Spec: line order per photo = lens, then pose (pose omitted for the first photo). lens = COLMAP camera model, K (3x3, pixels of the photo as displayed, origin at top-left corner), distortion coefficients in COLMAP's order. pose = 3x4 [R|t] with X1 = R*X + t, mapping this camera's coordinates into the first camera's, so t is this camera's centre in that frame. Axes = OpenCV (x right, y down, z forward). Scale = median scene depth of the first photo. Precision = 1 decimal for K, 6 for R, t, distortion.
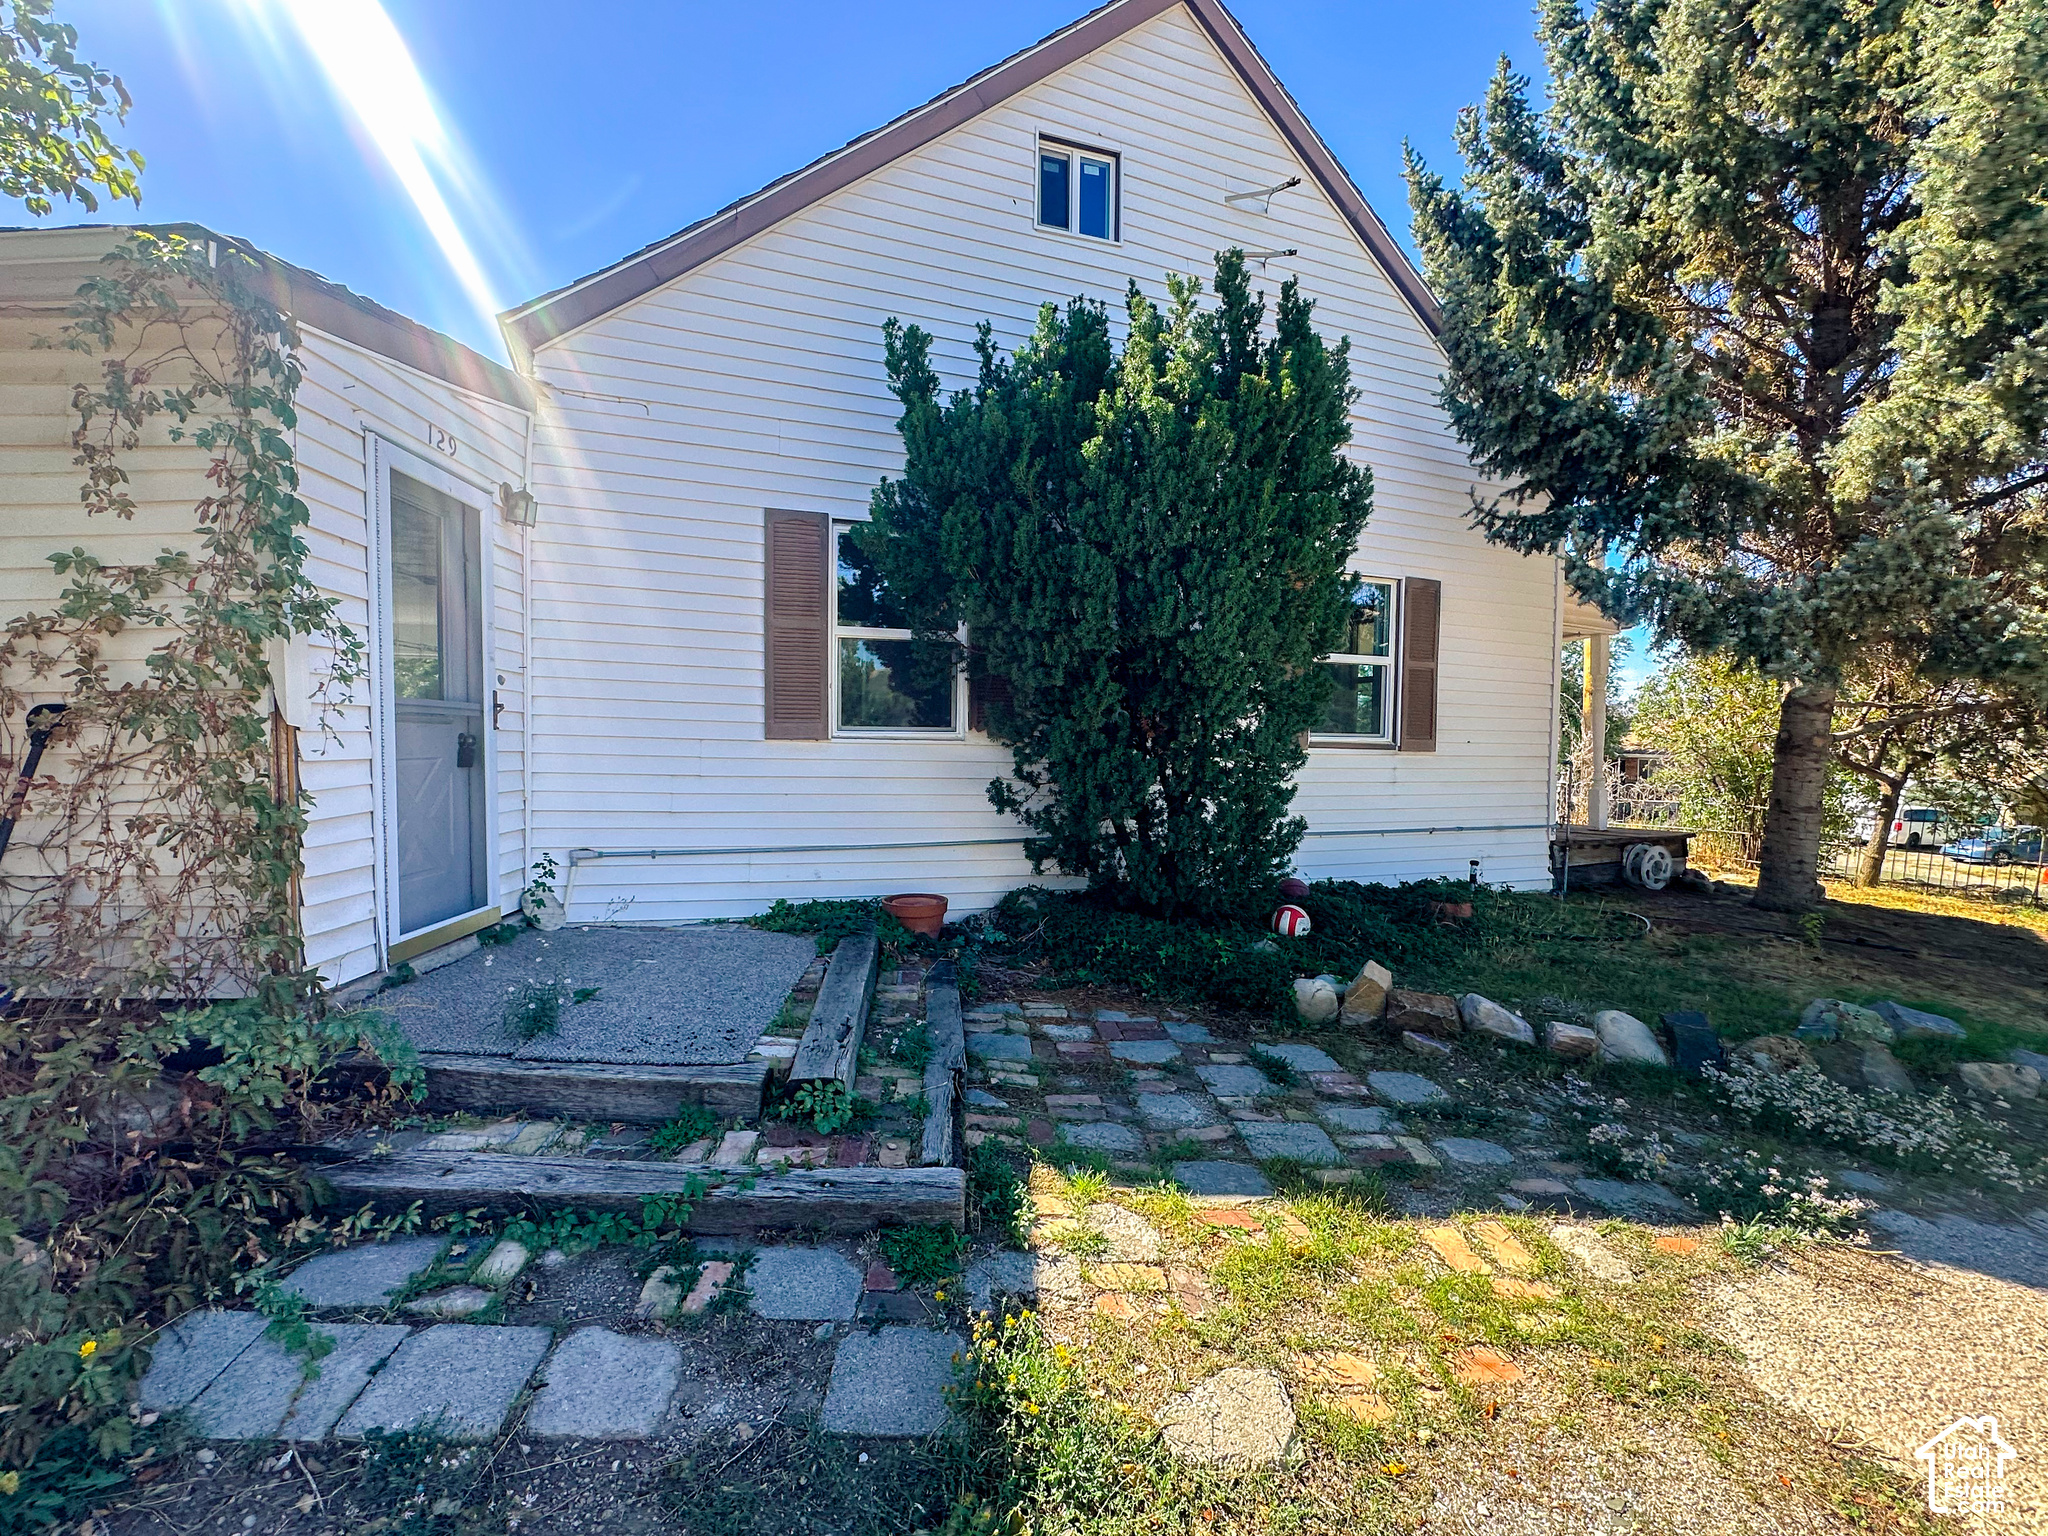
lens RADIAL K [[946.9, 0, 1024.0], [0, 946.9, 768.0], [0, 0, 1]] dist [0.000335, -0.000053]
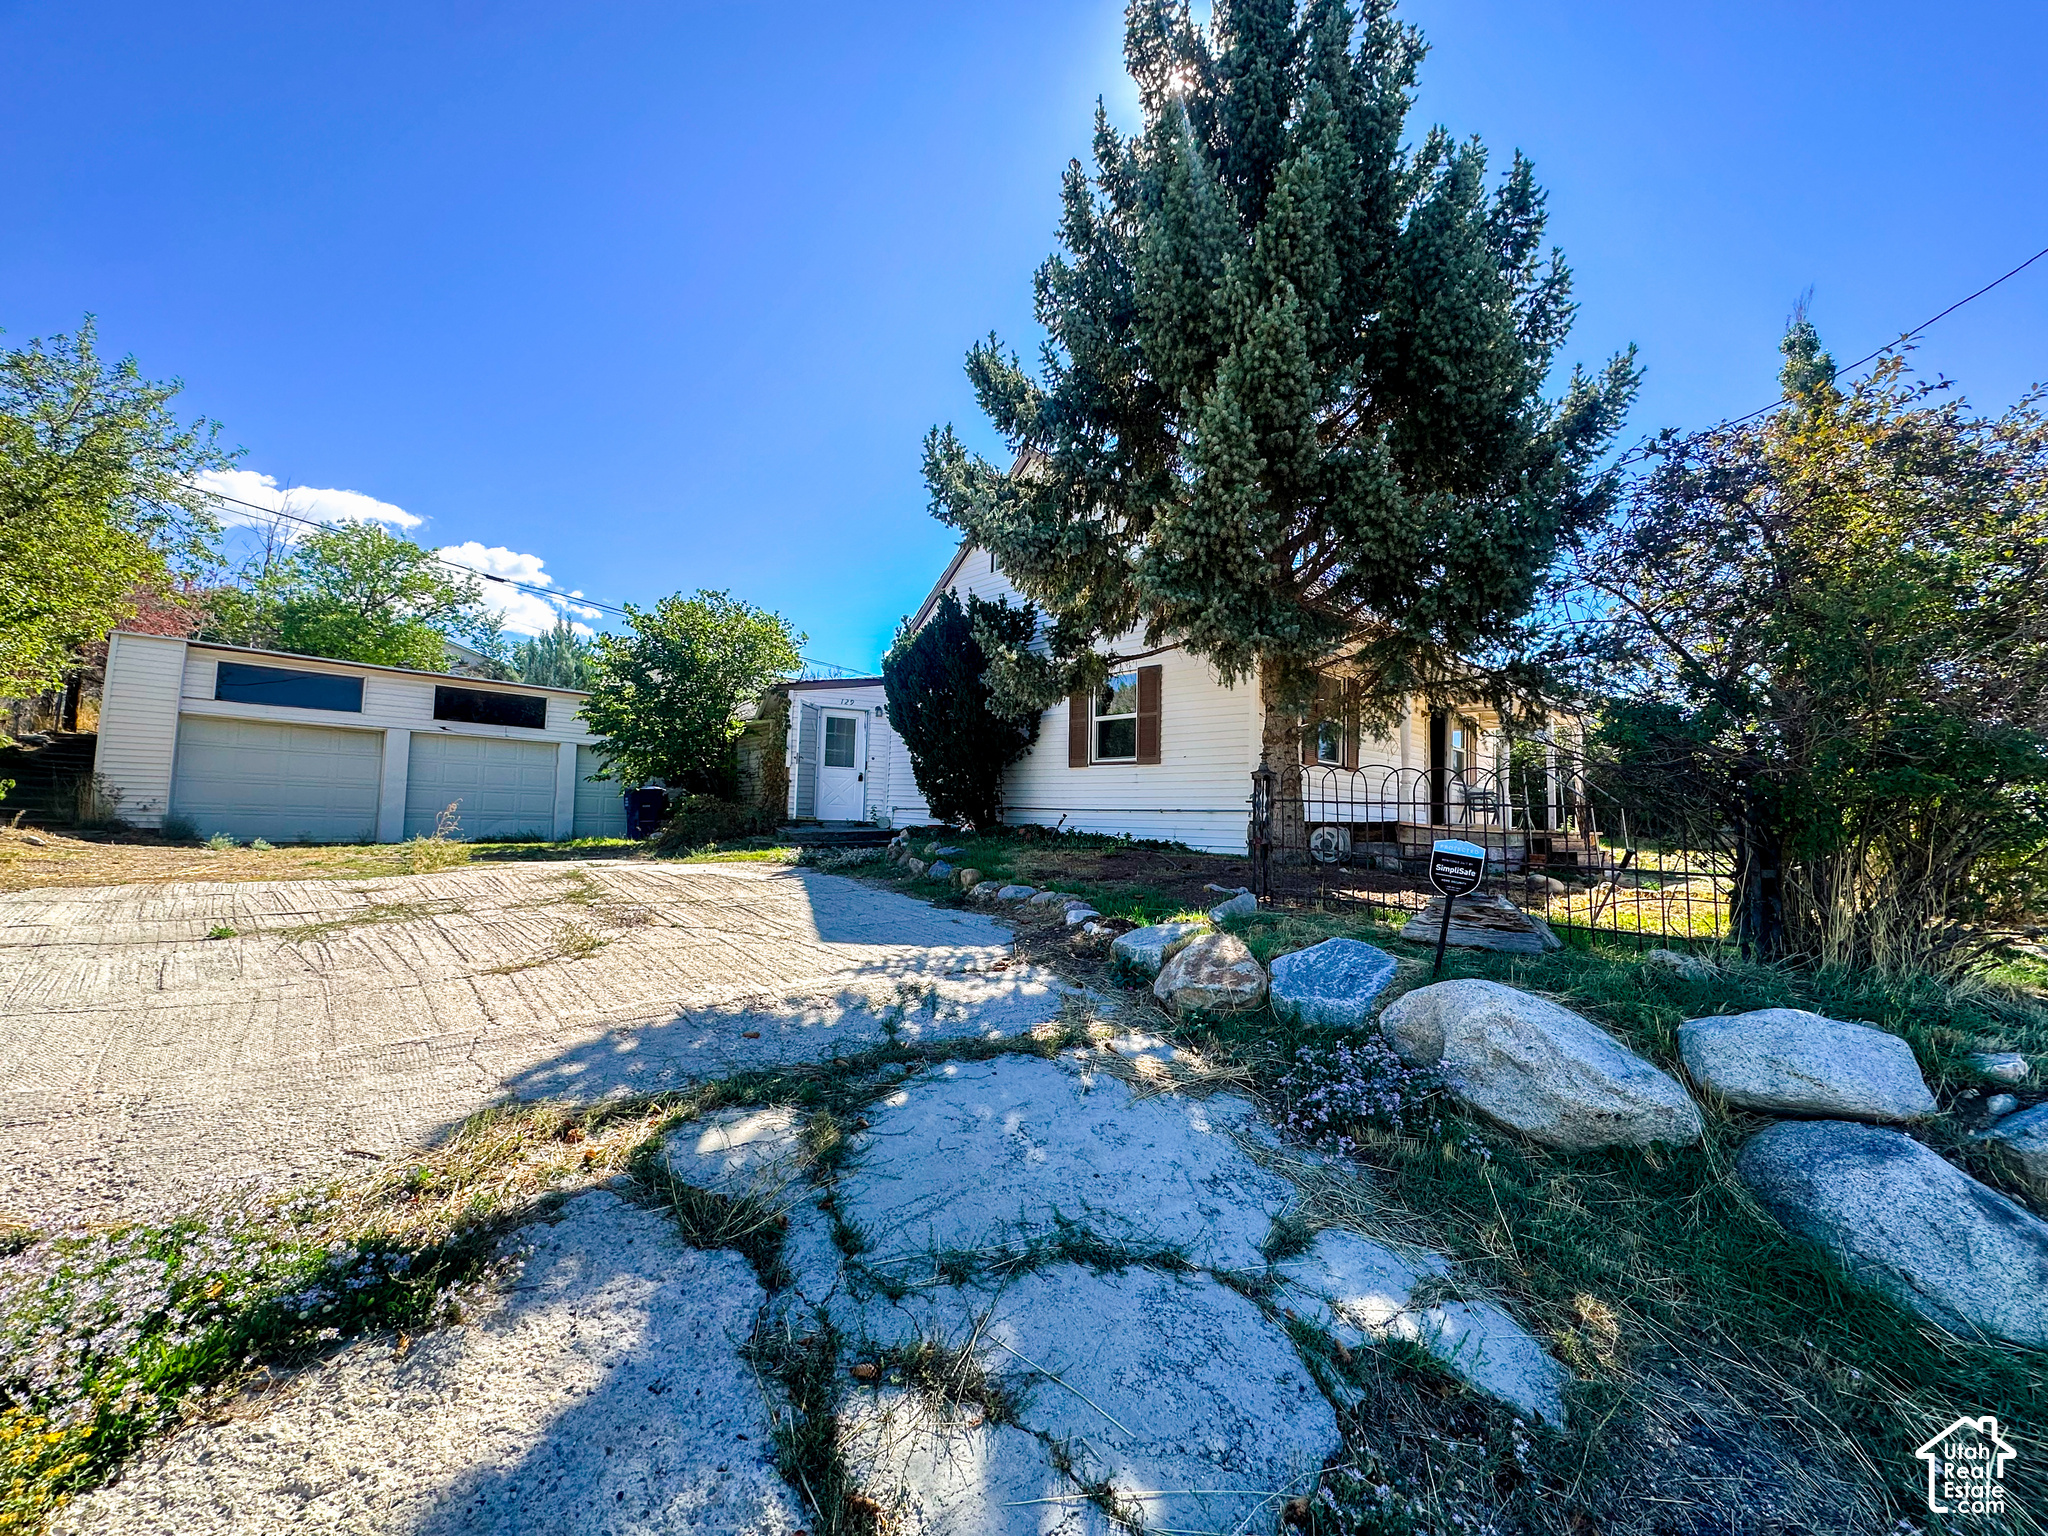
lens RADIAL K [[811.4, 0, 1024.0], [0, 811.4, 768.0], [0, 0, 1]] dist [-0.001767, -0.000090]
pose [[0.376424, -0.068586, -0.923905, 2.103297], [-0.049406, 0.994351, -0.093944, 0.173122], [0.925129, 0.081009, 0.370909, 0.292062]]
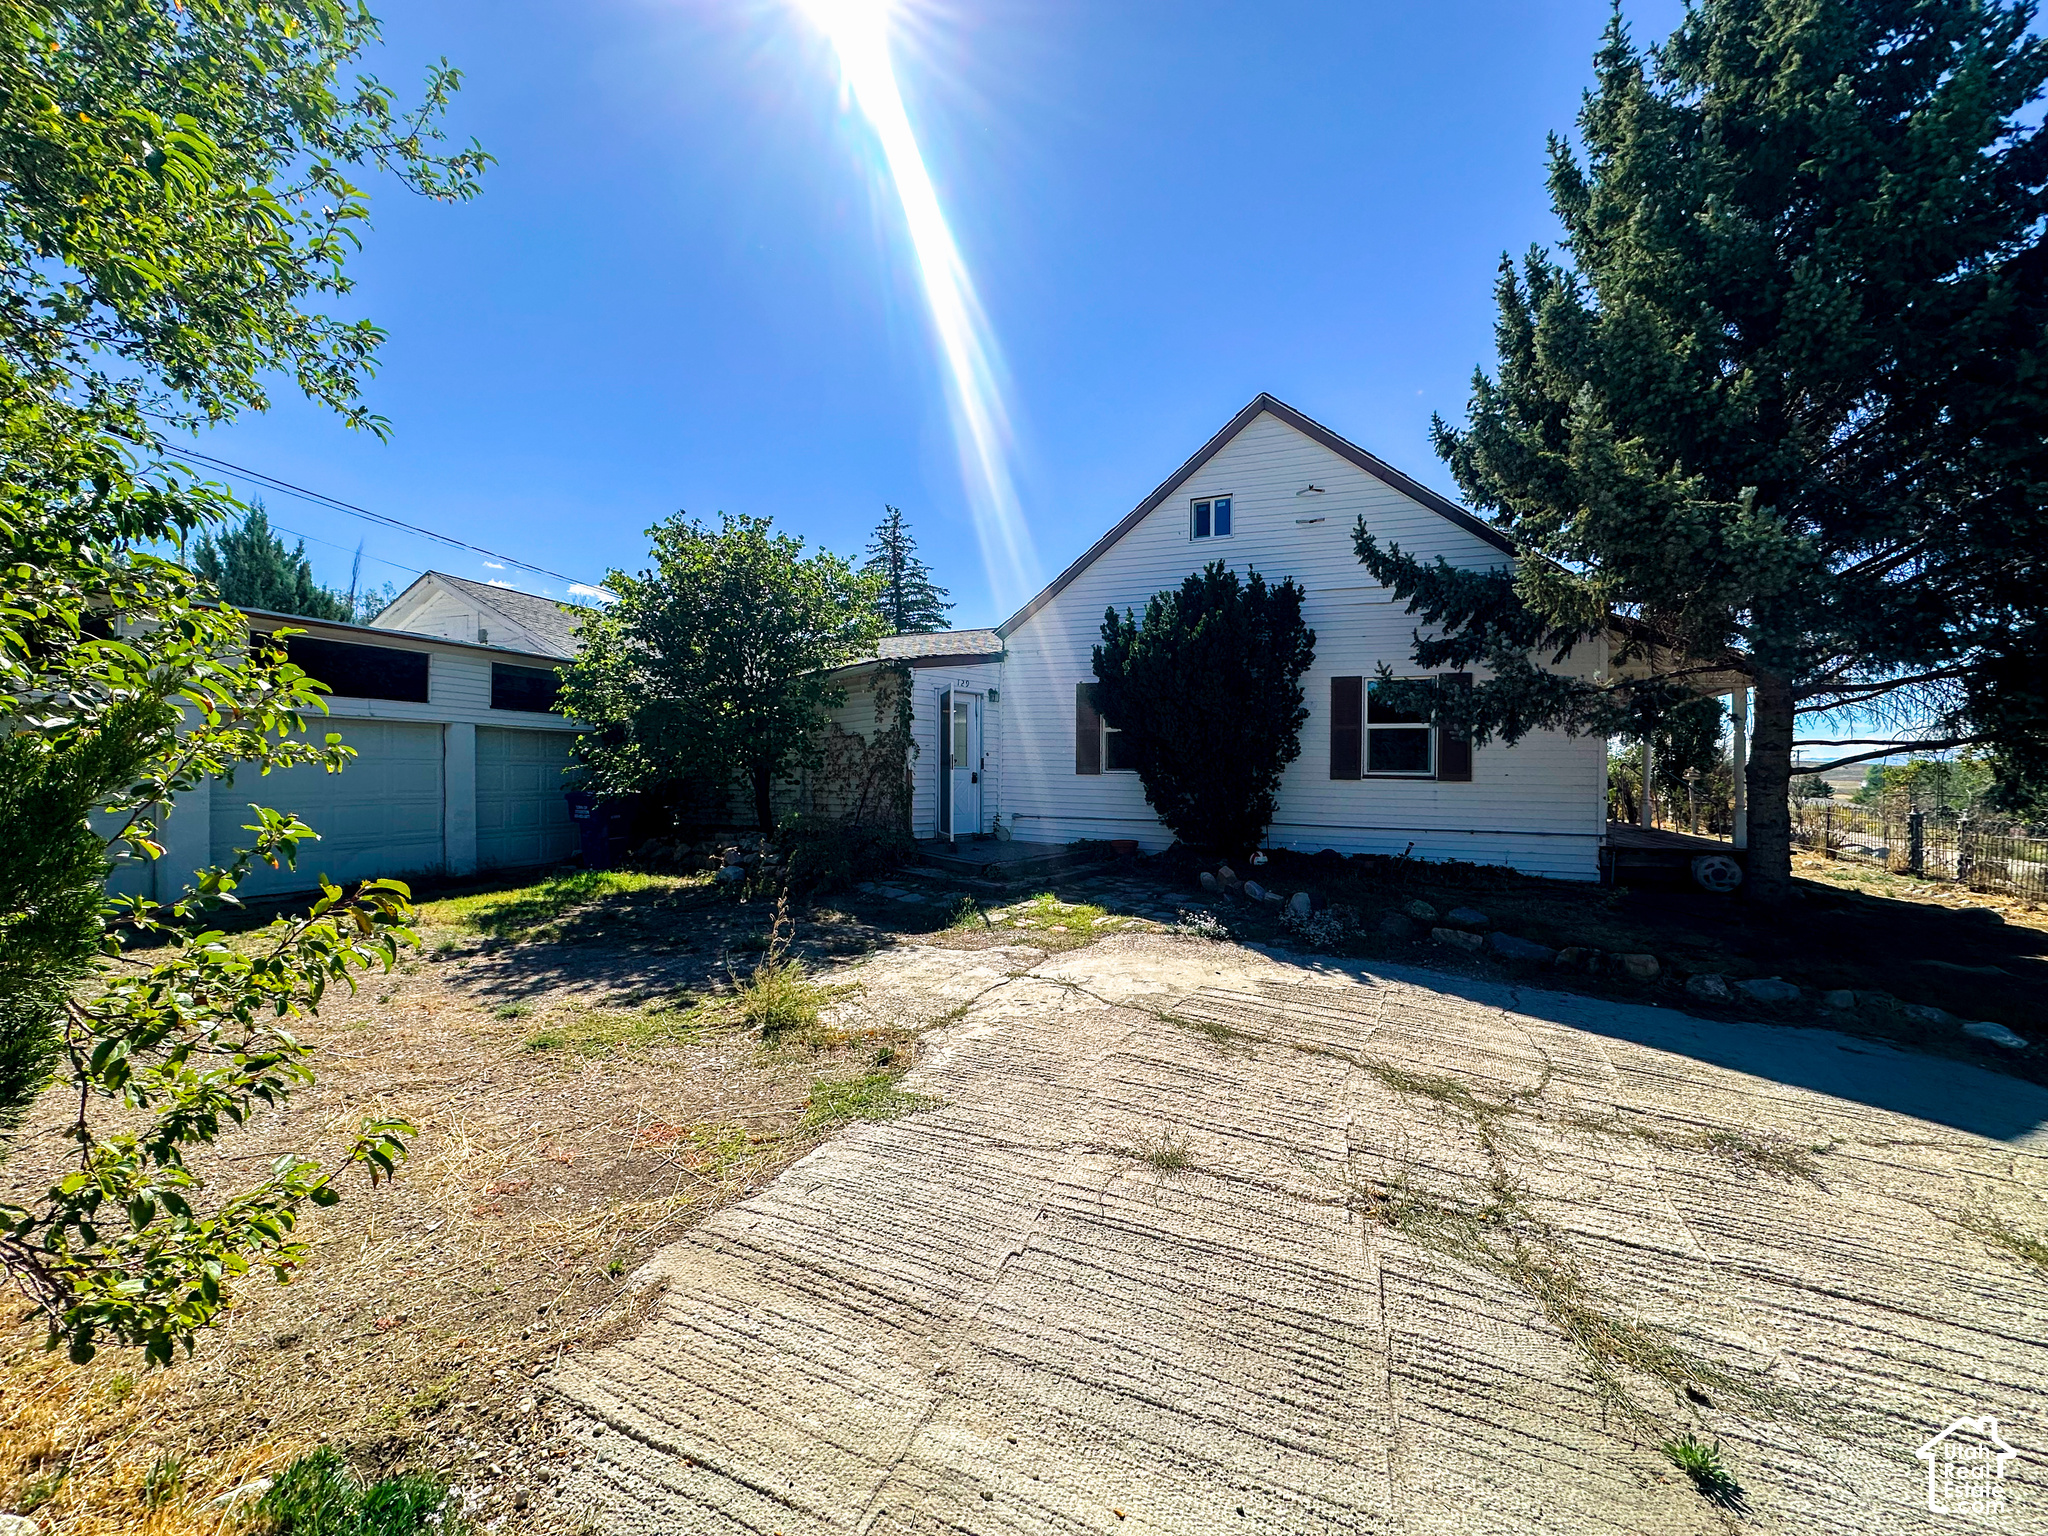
lens RADIAL K [[811.4, 0, 1024.0], [0, 811.4, 768.0], [0, 0, 1]] dist [-0.001767, -0.000090]
pose [[0.714712, -0.009379, -0.699356, 1.058233], [-0.022088, 0.999109, -0.035971, 0.032292], [0.699071, 0.041157, 0.713867, -0.598696]]
